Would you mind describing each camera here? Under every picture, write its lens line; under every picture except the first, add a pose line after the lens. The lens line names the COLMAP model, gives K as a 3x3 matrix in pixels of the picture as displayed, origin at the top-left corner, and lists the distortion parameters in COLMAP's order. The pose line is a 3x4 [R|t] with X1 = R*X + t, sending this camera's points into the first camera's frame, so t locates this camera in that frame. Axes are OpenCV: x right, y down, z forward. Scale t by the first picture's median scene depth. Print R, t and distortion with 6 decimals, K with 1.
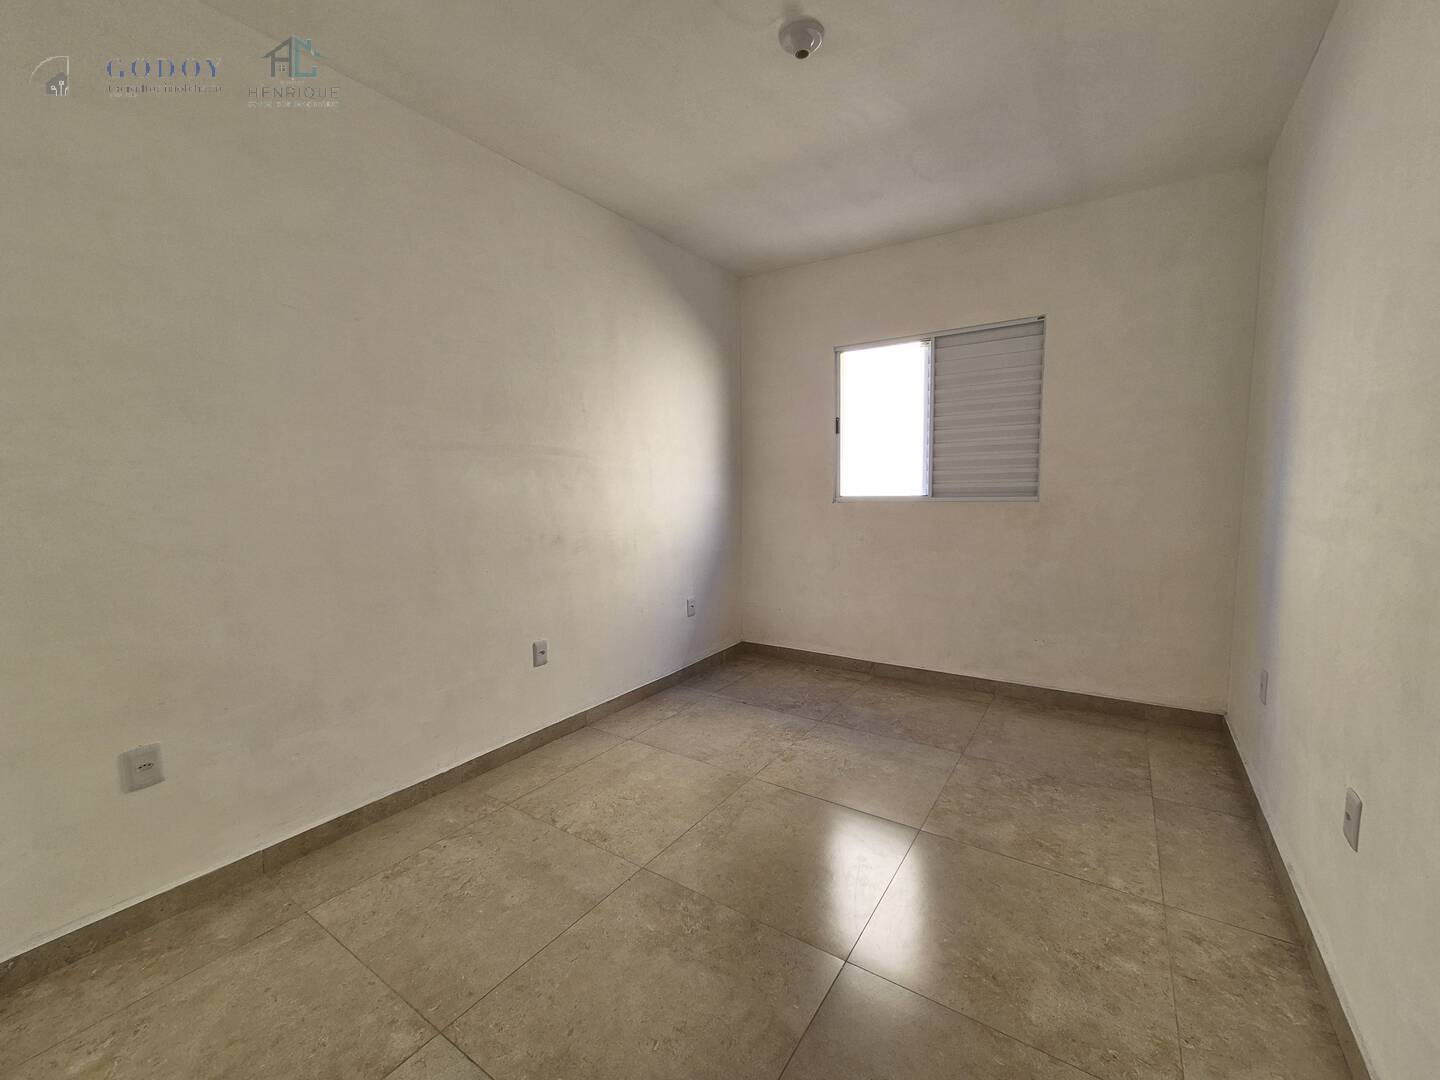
lens RADIAL K [[587.5, 0, 723.6], [0, 587.5, 548.6], [0, 0, 1]] dist [0.016075, -0.000113]
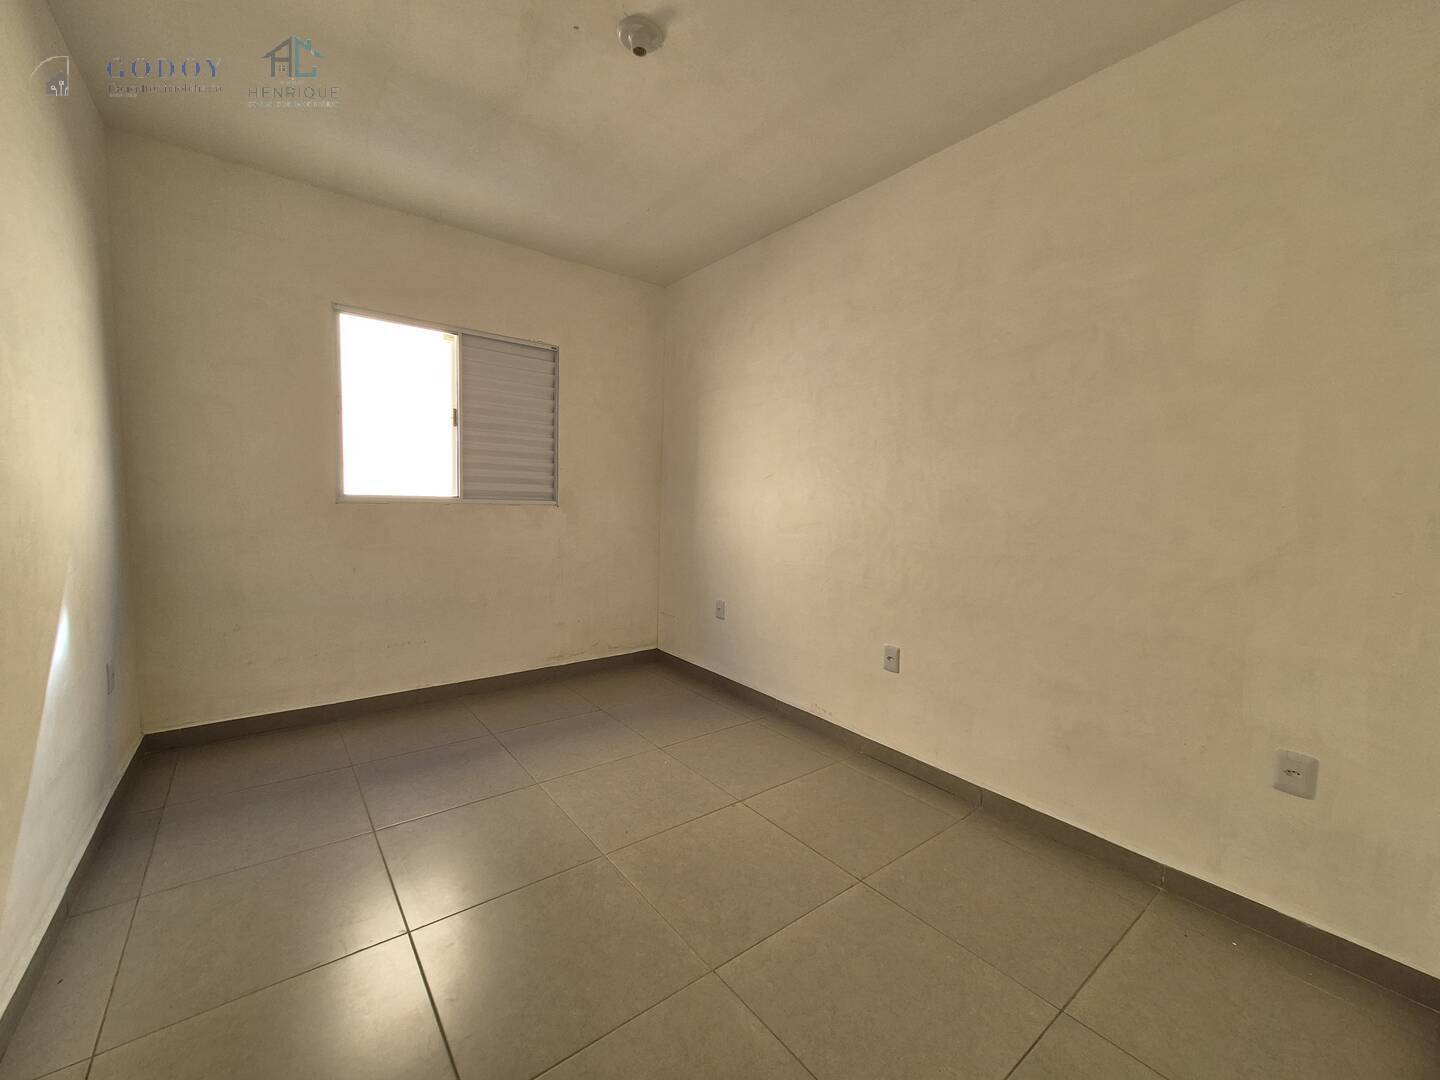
lens RADIAL K [[587.5, 0, 723.6], [0, 587.5, 548.6], [0, 0, 1]] dist [0.016075, -0.000113]
pose [[0.300776, -0.057107, 0.951984, -0.458928], [0.066651, 0.997024, 0.038750, -0.017764], [-0.951363, 0.051796, 0.303687, 0.330649]]
